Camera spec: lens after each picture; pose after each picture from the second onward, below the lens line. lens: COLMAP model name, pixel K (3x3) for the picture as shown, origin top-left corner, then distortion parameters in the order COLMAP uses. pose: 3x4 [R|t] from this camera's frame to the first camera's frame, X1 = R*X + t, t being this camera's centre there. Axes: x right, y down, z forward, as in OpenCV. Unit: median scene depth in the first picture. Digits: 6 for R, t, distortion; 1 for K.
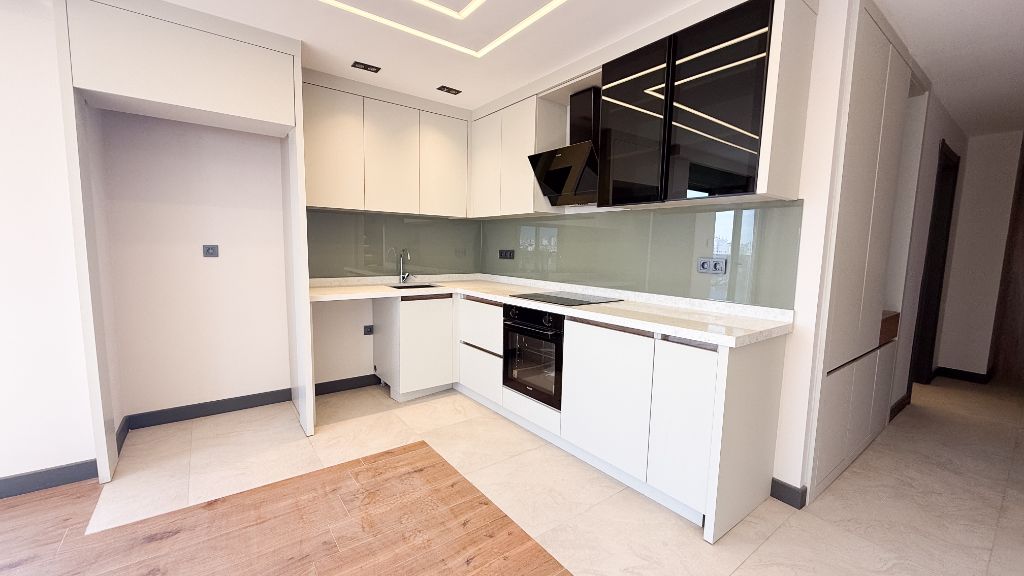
lens RADIAL K [[407.6, 0, 509.9], [0, 407.6, 288.4], [0, 0, 1]] dist [-0.000060, -0.000095]
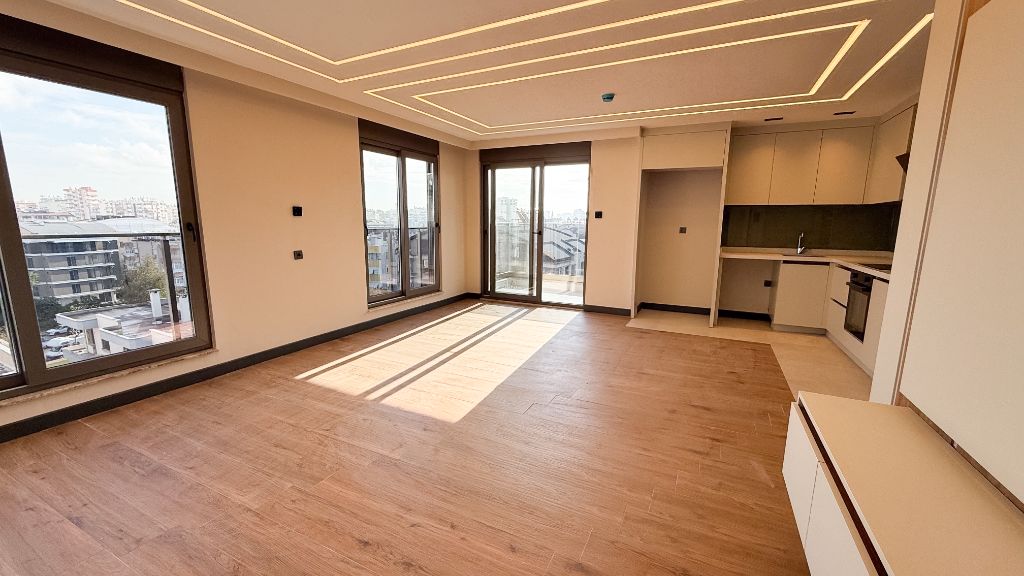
lens RADIAL K [[407.6, 0, 509.9], [0, 407.6, 288.4], [0, 0, 1]] dist [-0.000060, -0.000095]
pose [[0.447463, 0.130499, -0.884730, 0.803309], [-0.092117, 0.990759, 0.099550, 0.082834], [0.889545, 0.036954, 0.455350, -0.761281]]
